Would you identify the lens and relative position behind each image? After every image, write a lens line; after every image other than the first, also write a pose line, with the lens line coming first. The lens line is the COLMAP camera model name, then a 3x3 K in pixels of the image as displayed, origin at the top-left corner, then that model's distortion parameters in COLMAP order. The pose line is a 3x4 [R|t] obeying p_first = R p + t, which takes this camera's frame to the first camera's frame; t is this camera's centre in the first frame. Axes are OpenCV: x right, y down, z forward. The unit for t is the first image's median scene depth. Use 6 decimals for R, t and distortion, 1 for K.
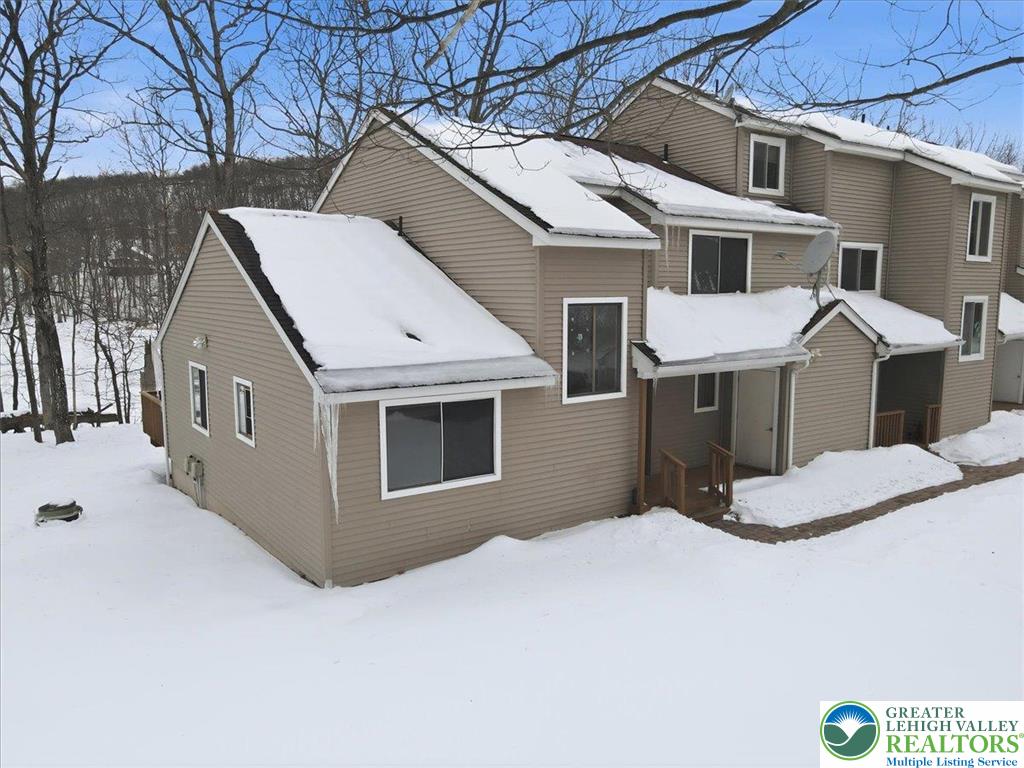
lens RADIAL K [[750.1, 0, 512.0], [0, 750.1, 384.0], [0, 0, 1]] dist [0.008966, 0.013896]
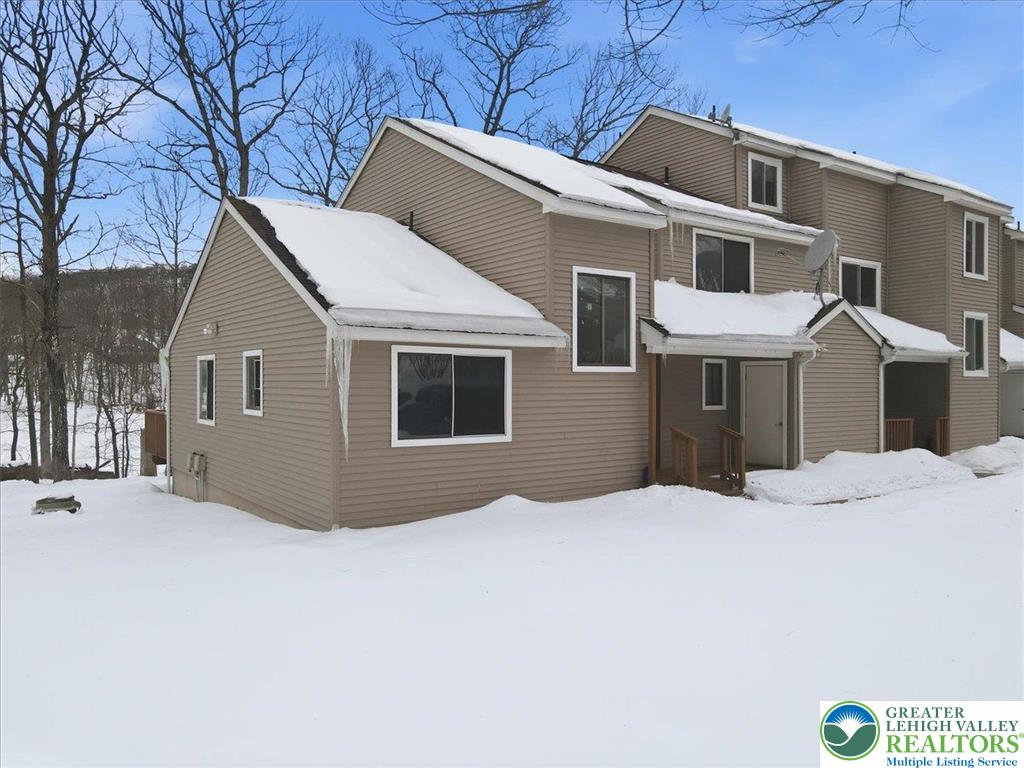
lens RADIAL K [[750.1, 0, 512.0], [0, 750.1, 384.0], [0, 0, 1]] dist [0.008966, 0.013896]
pose [[0.999998, 0.001397, 0.001096, -0.010821], [-0.001252, 0.992441, -0.122713, 0.124487], [-0.001259, 0.122711, 0.992442, 0.008494]]
